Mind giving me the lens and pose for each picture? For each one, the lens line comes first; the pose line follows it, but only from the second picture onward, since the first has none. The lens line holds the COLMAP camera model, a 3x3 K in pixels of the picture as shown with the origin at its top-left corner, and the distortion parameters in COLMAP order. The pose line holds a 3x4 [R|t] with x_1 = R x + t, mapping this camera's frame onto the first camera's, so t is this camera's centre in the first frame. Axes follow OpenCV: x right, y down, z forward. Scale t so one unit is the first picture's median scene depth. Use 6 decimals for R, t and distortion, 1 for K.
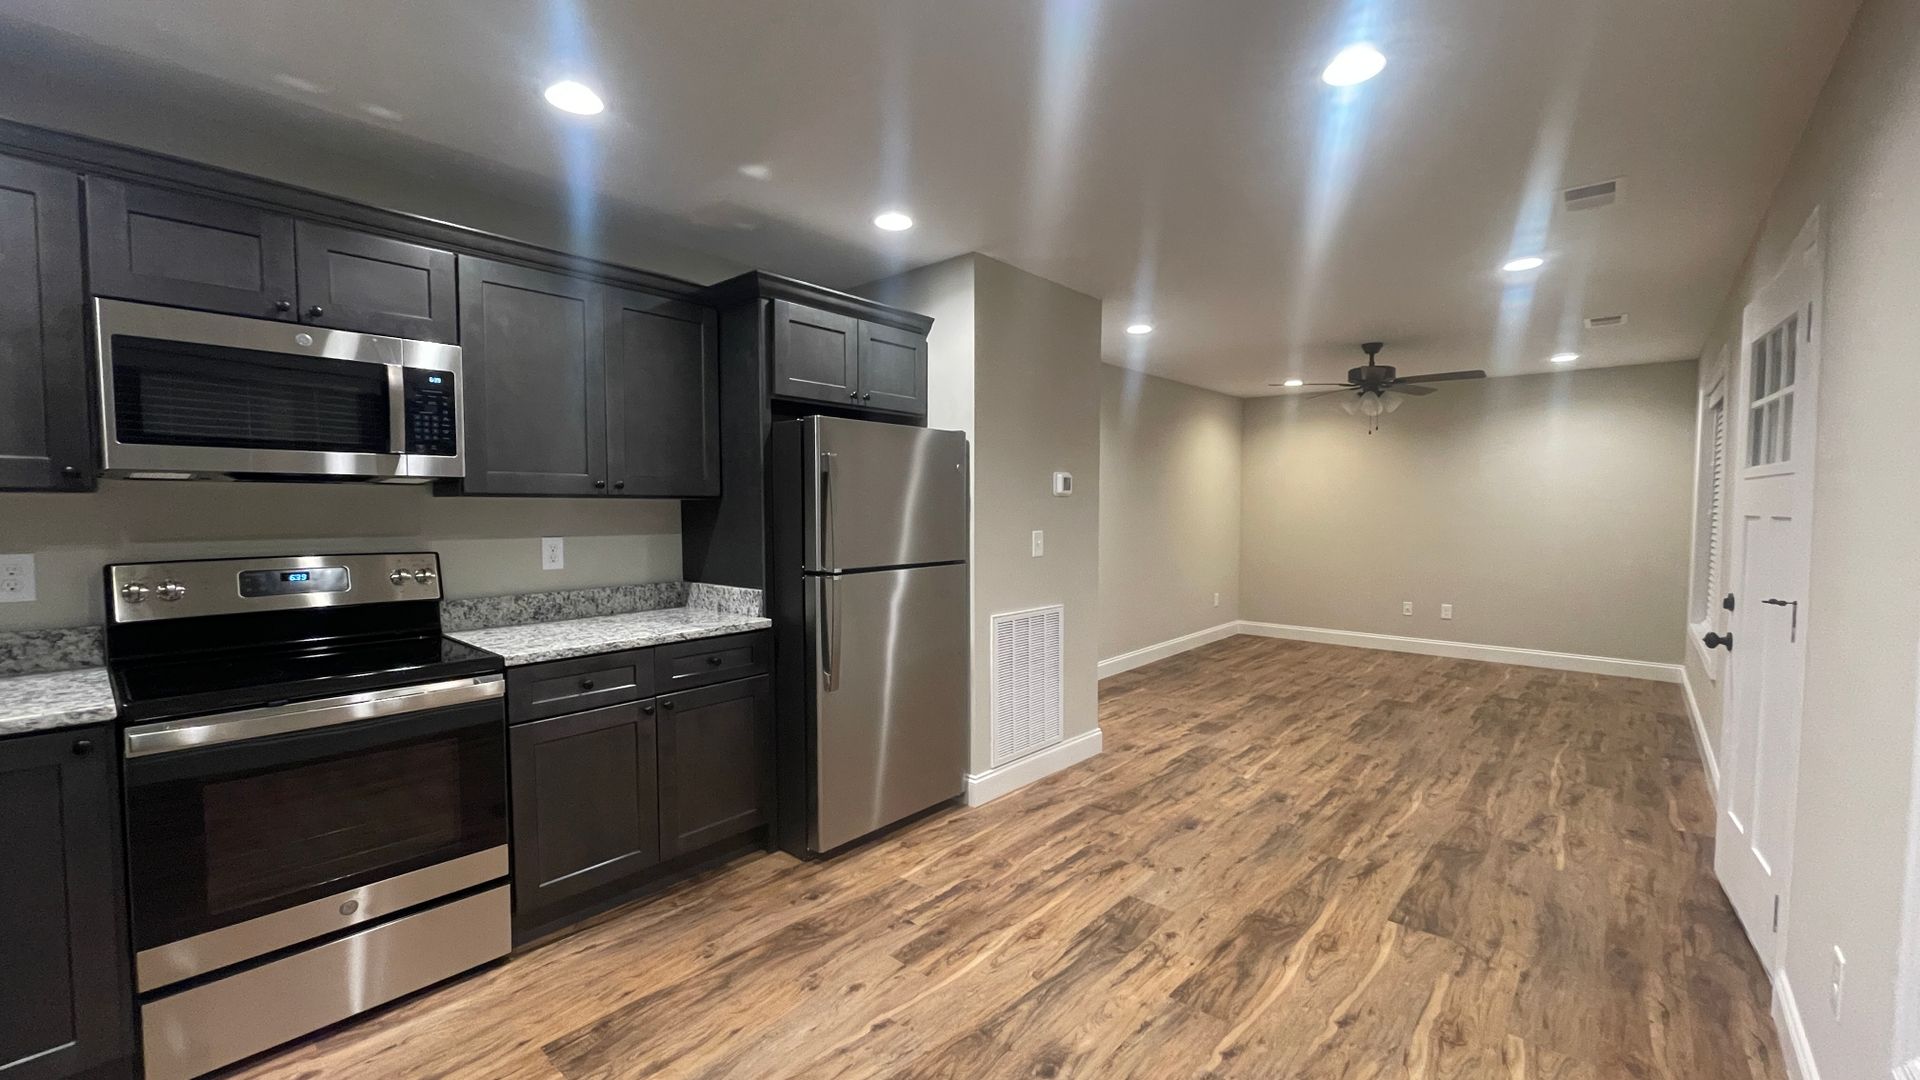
lens RADIAL K [[776.4, 0, 958.4], [0, 776.4, 545.6], [0, 0, 1]] dist [-0.003441, 0.001894]
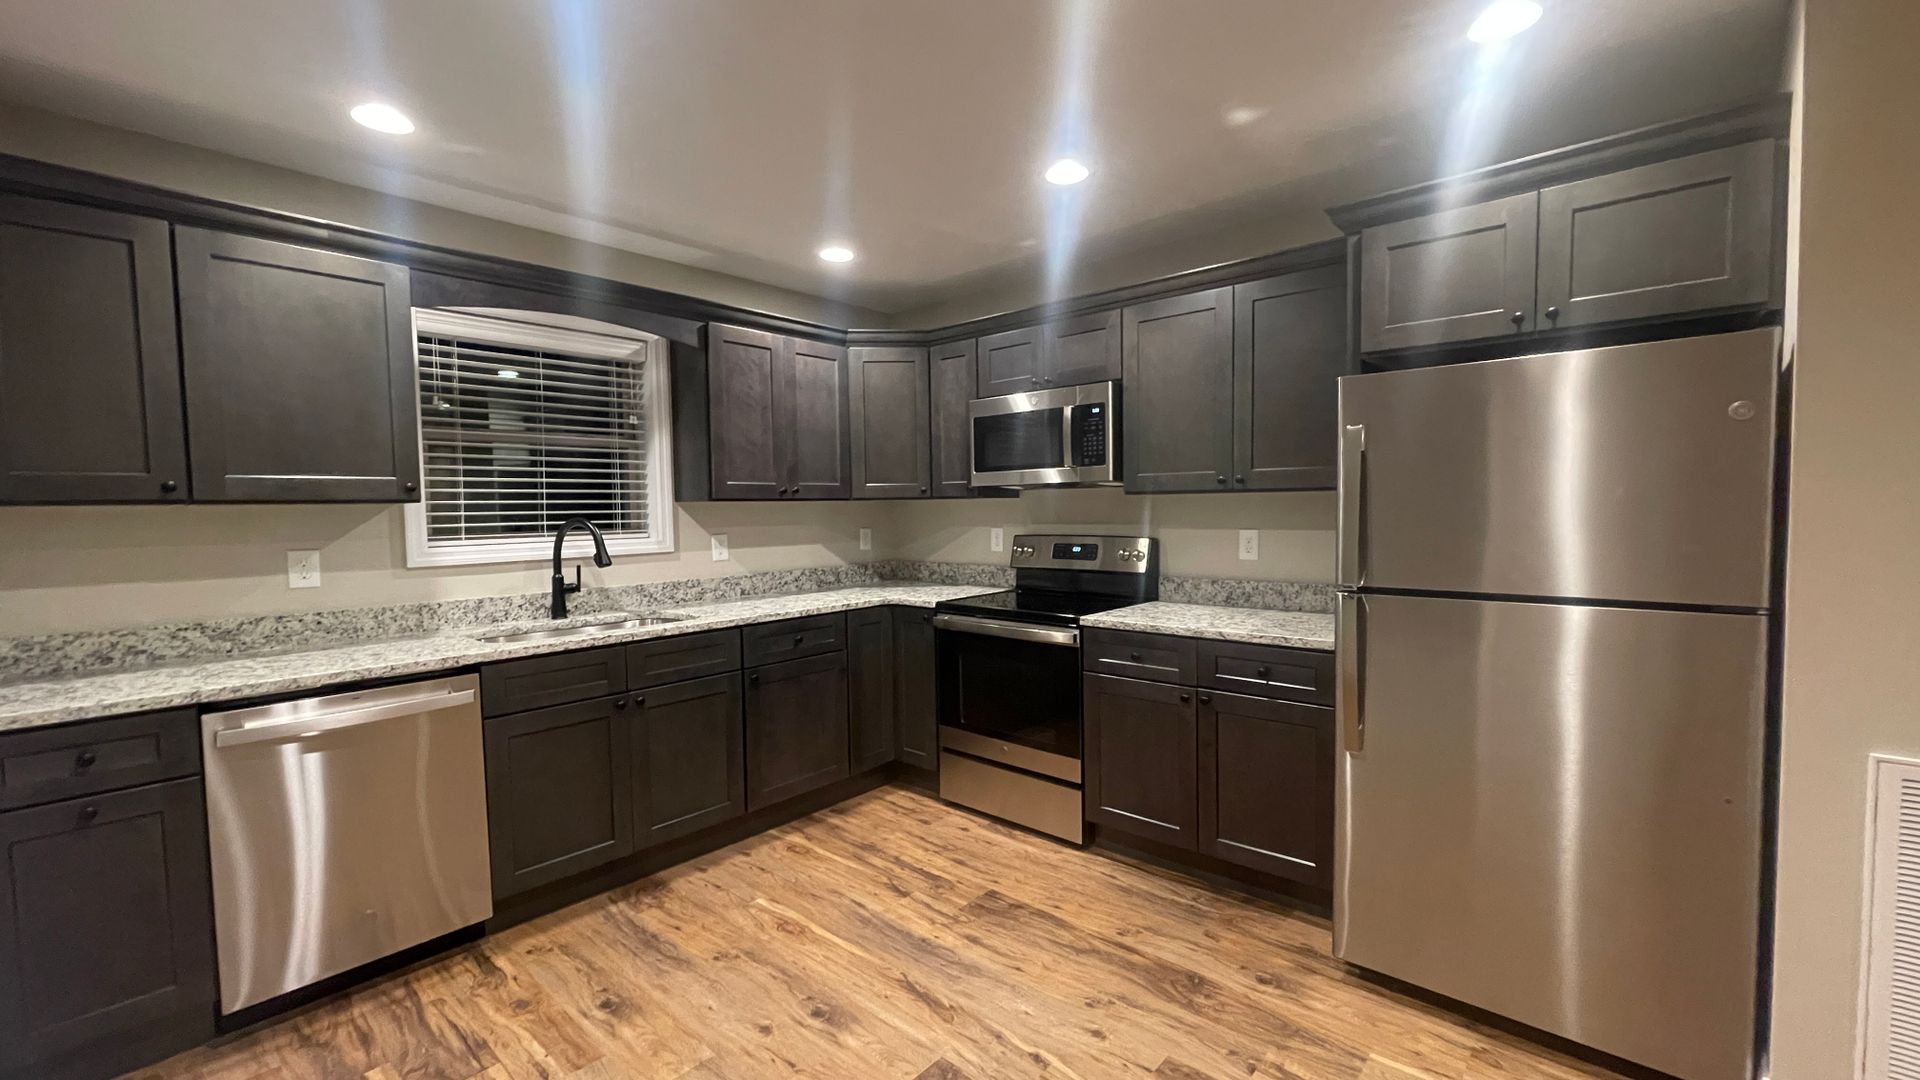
lens RADIAL K [[776.4, 0, 955.7], [0, 776.4, 543.8], [0, 0, 1]] dist [-0.003441, 0.001894]
pose [[-0.014023, 0.048373, -0.998731, 0.550898], [-0.036160, 0.998151, 0.048852, -0.028986], [0.999248, 0.036799, -0.012248, 0.609425]]
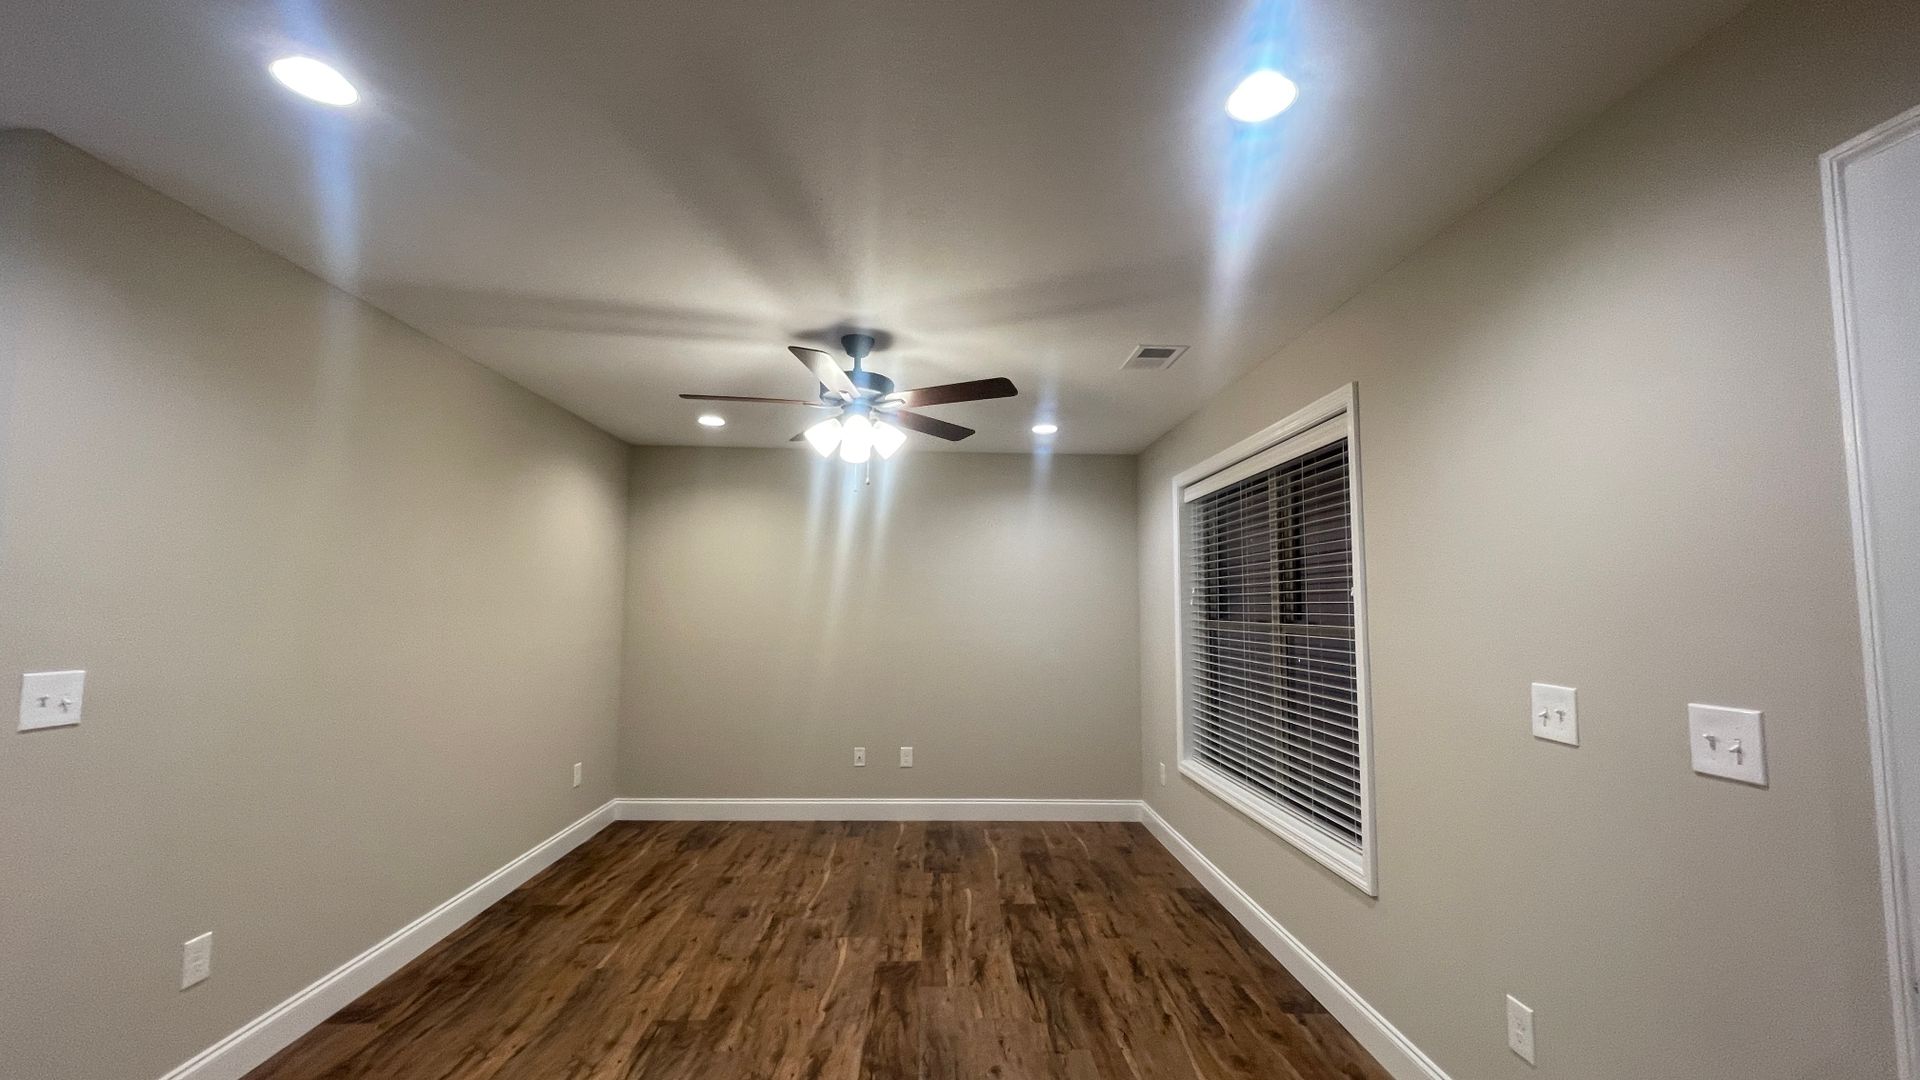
lens RADIAL K [[776.4, 0, 959.0], [0, 776.4, 551.0], [0, 0, 1]] dist [-0.003441, 0.001894]
pose [[0.728927, 0.056409, 0.682263, 0.356967], [0.027198, 0.993427, -0.111194, -0.061073], [-0.684051, 0.099608, 0.722601, 0.972663]]
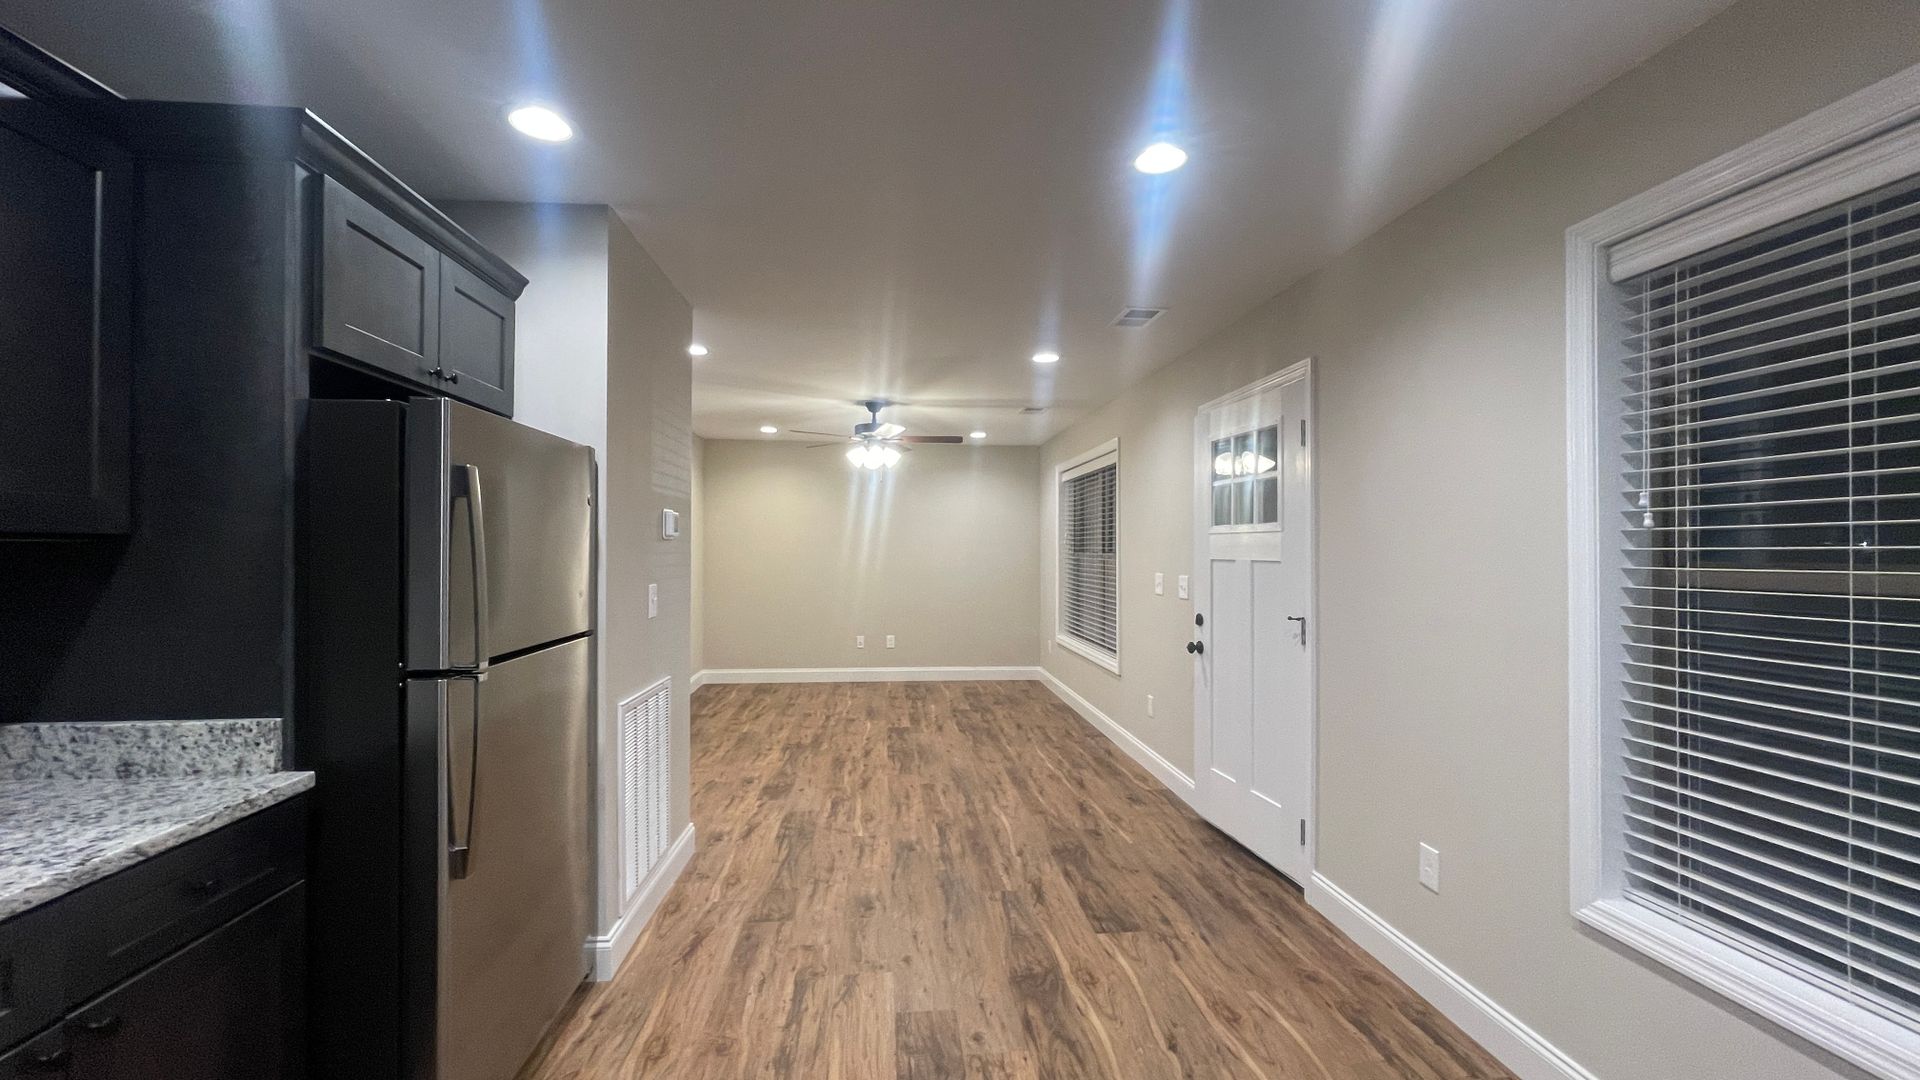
lens RADIAL K [[776.4, 0, 958.0], [0, 776.4, 549.3], [0, 0, 1]] dist [-0.003441, 0.001894]
pose [[0.685860, 0.000958, 0.727733, -0.322202], [0.035018, 0.998797, -0.034319, -0.021474], [-0.726890, 0.049022, 0.685002, 0.317096]]
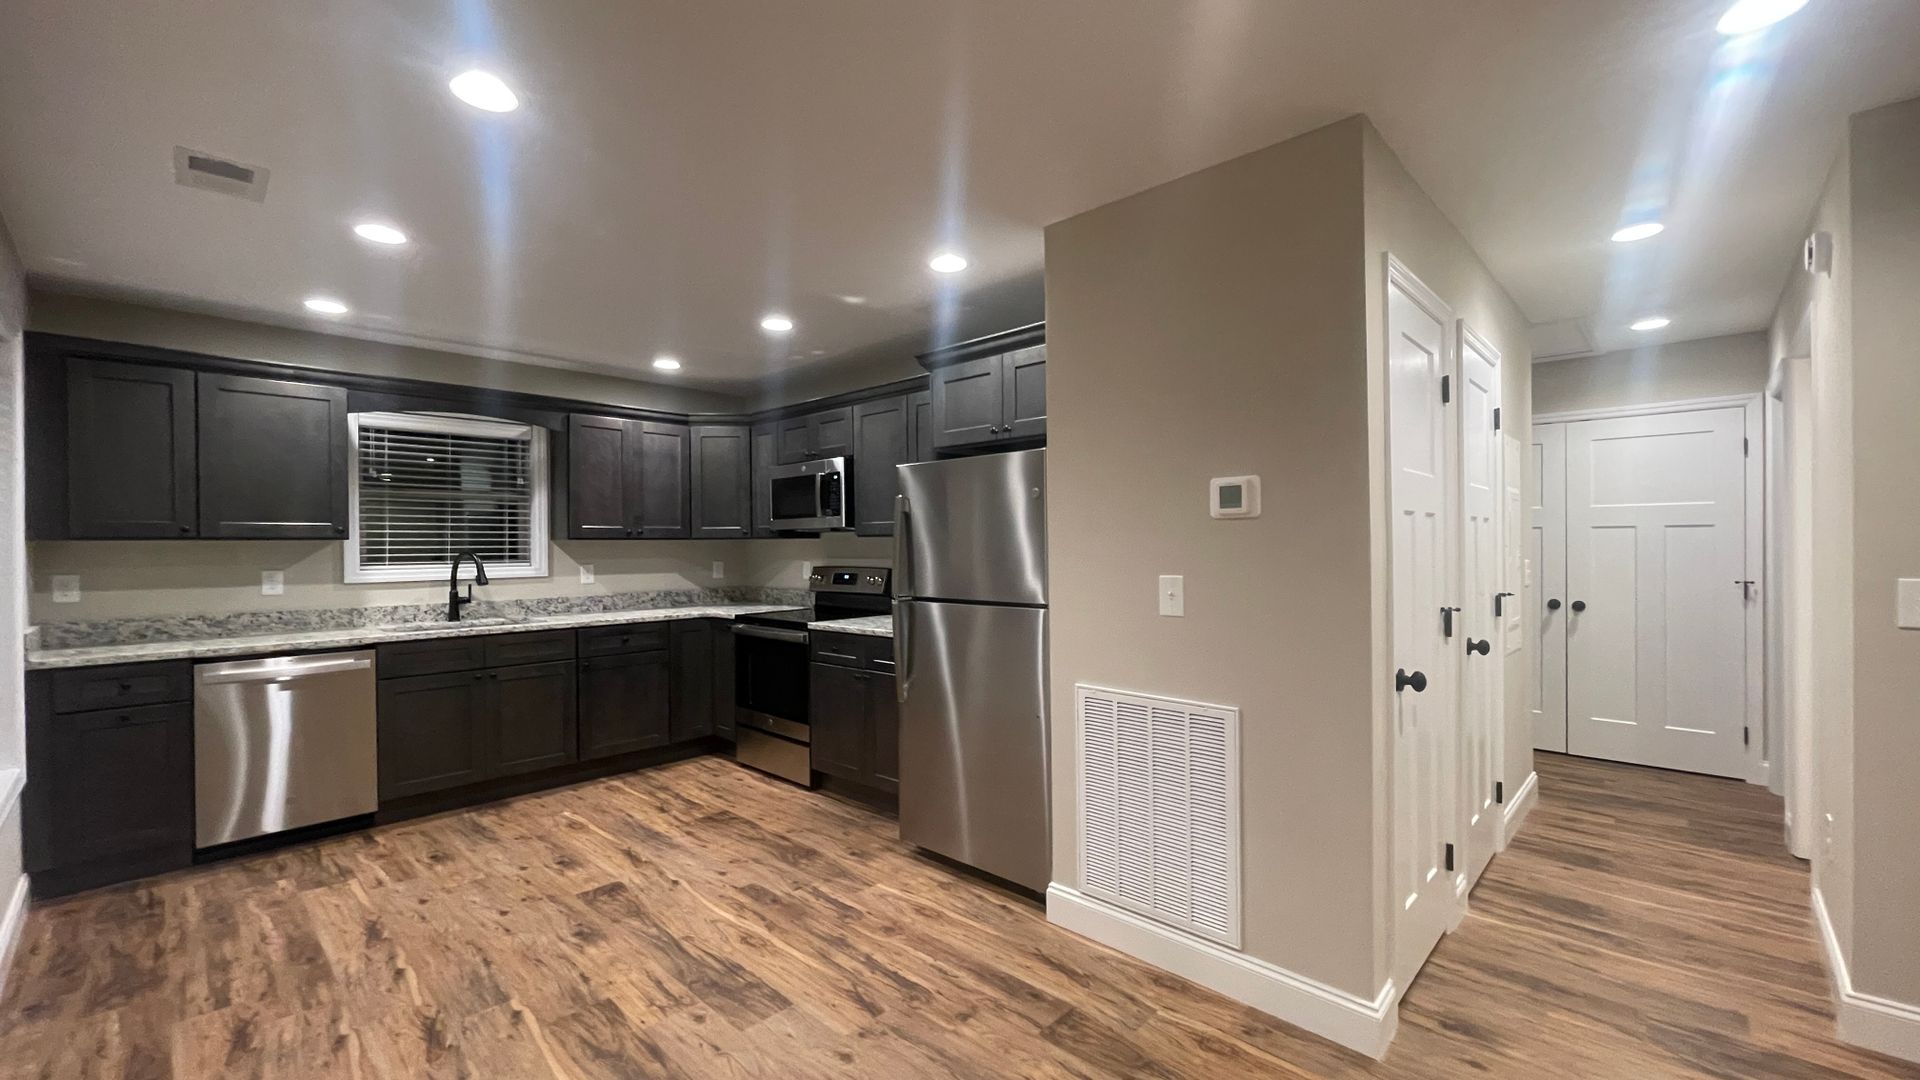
lens RADIAL K [[776.4, 0, 955.2], [0, 776.4, 544.9], [0, 0, 1]] dist [-0.003441, 0.001894]
pose [[-0.049068, -0.000849, -0.998795, 0.958700], [-0.042836, 0.999081, 0.001255, -0.047841], [0.997876, 0.042846, -0.049060, 1.093583]]
